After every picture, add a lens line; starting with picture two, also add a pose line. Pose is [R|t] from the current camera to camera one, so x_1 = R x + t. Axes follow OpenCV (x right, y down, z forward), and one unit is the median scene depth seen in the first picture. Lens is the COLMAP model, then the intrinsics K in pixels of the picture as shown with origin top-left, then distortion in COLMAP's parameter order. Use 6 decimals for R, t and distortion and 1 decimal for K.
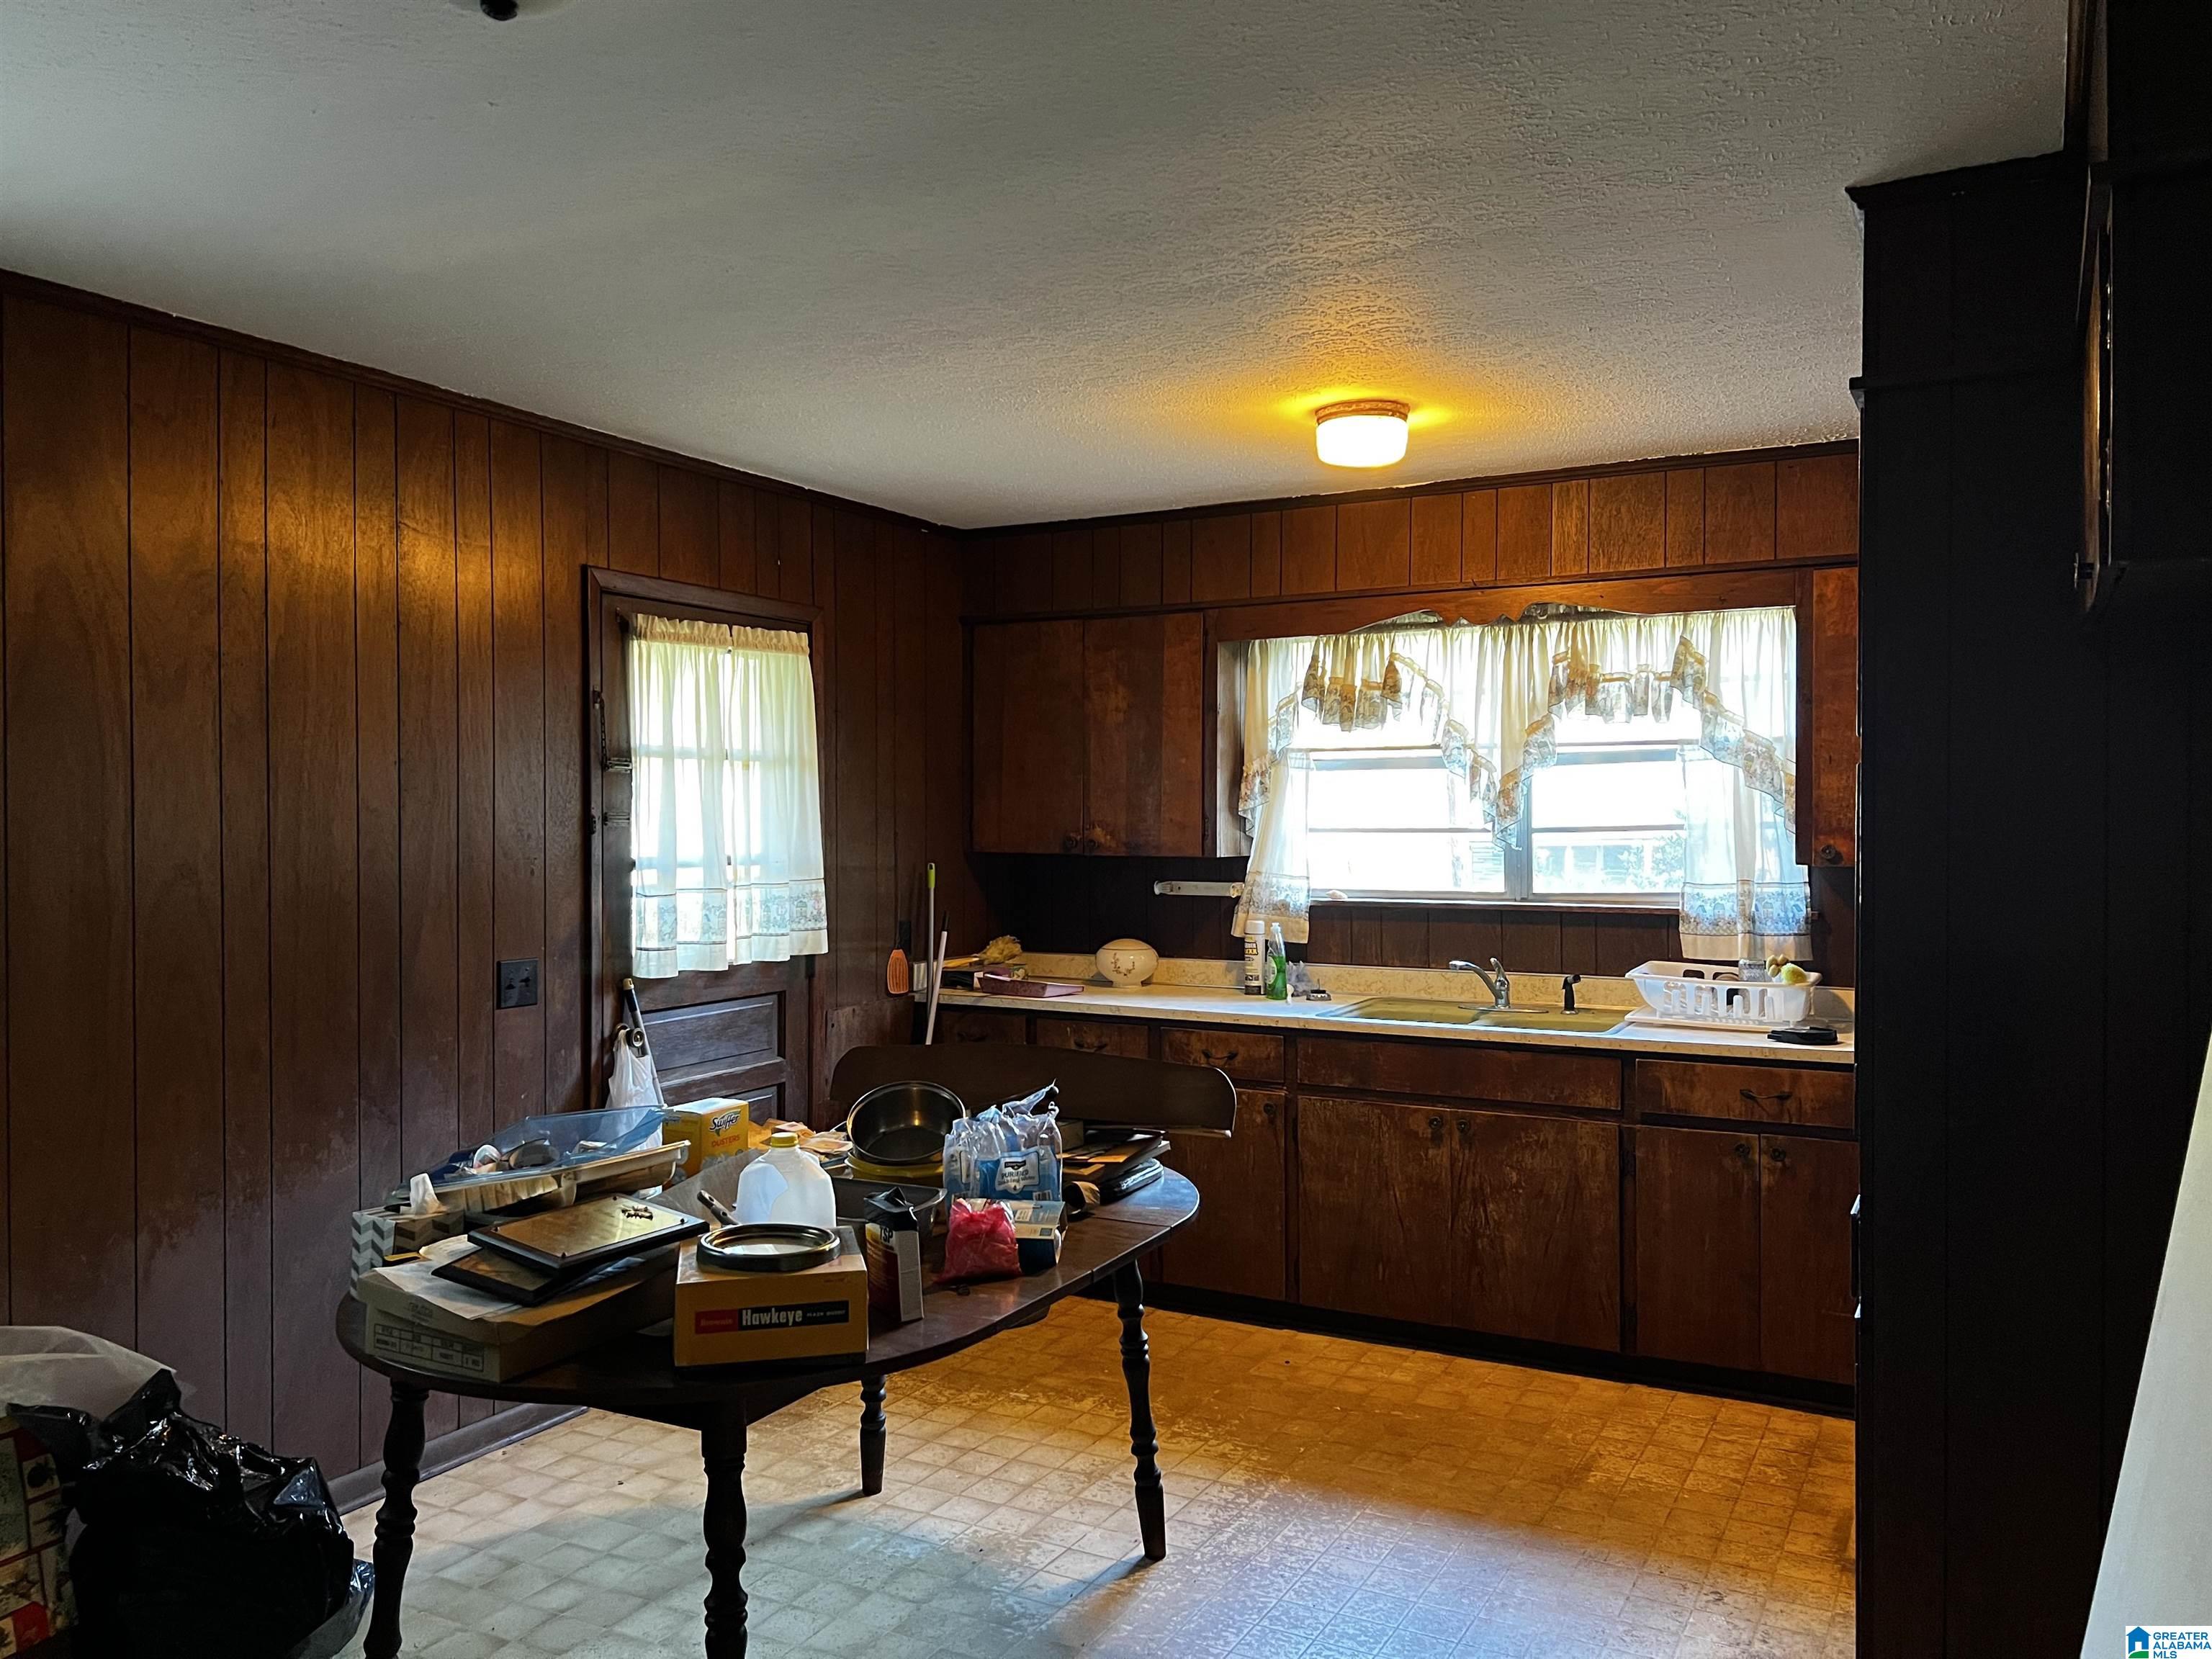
lens RADIAL K [[1647.6, 0, 1114.2], [0, 1647.6, 834.5], [0, 0, 1]] dist [0.041399, -0.053194]
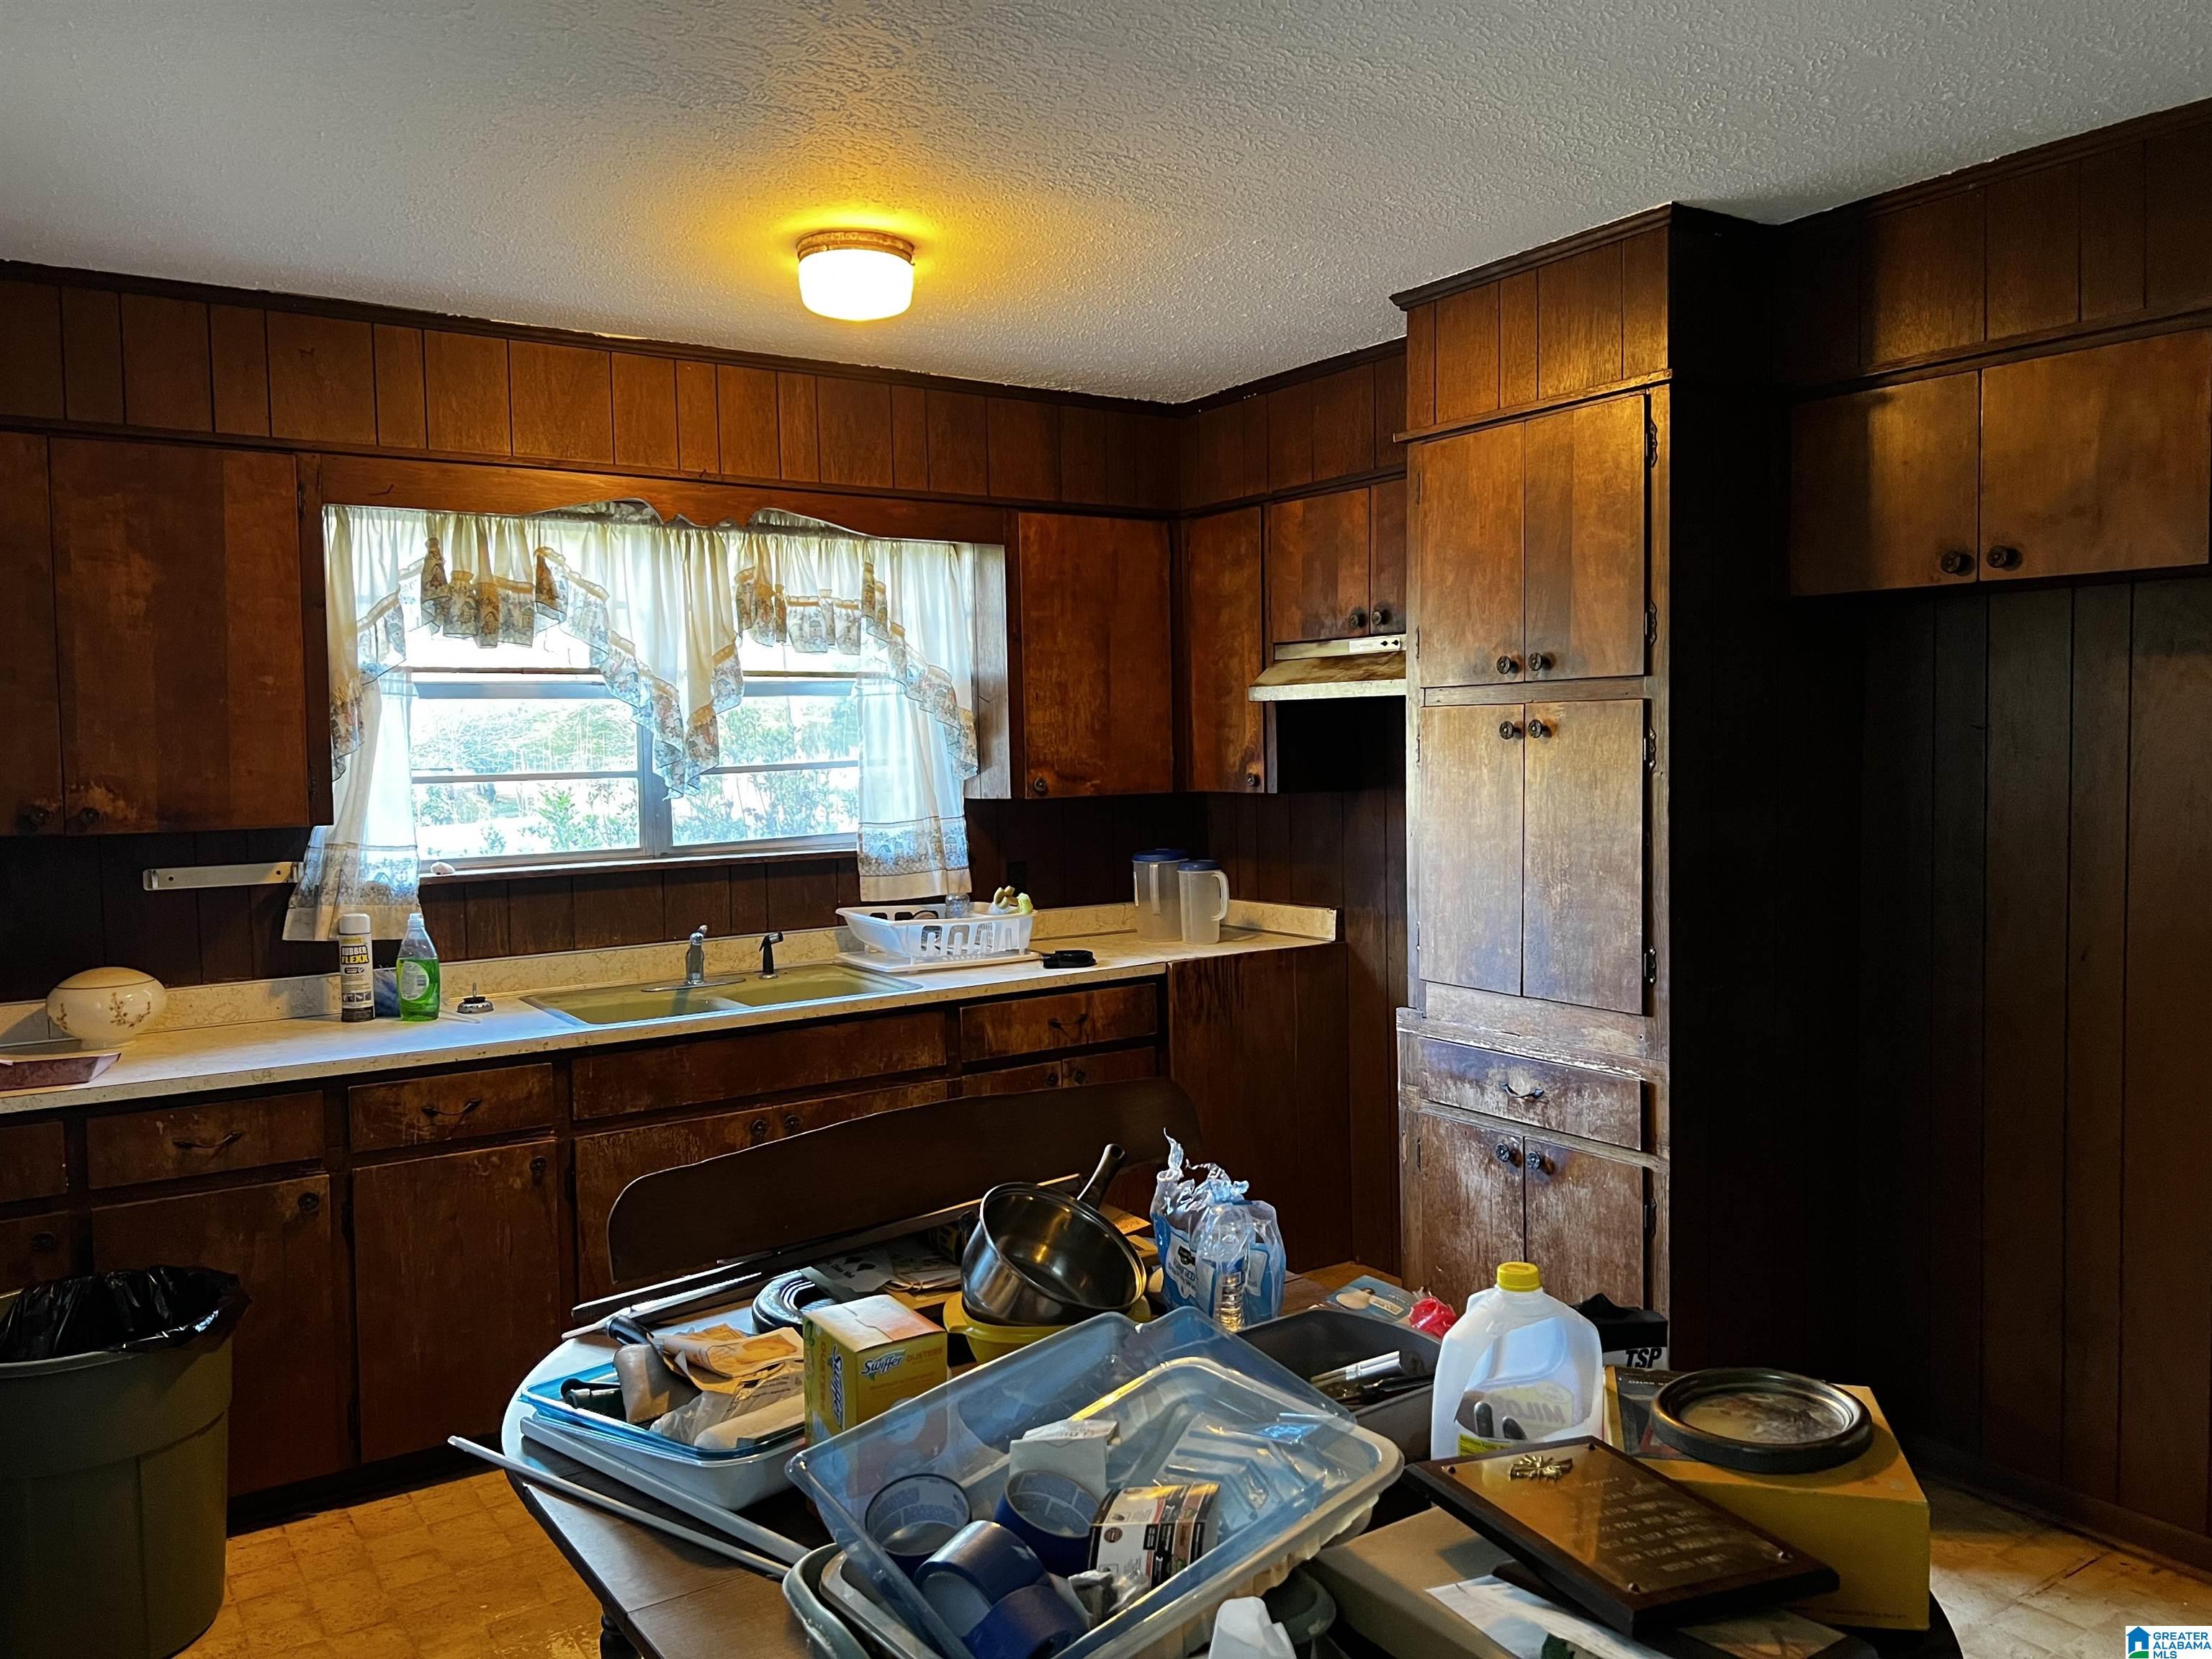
lens RADIAL K [[1647.6, 0, 1115.8], [0, 1647.6, 821.9], [0, 0, 1]] dist [0.041399, -0.053194]
pose [[0.436377, -0.055905, 0.898025, -0.420068], [0.022707, 0.998434, 0.051122, -0.015525], [-0.899477, -0.001917, 0.436963, 0.428746]]
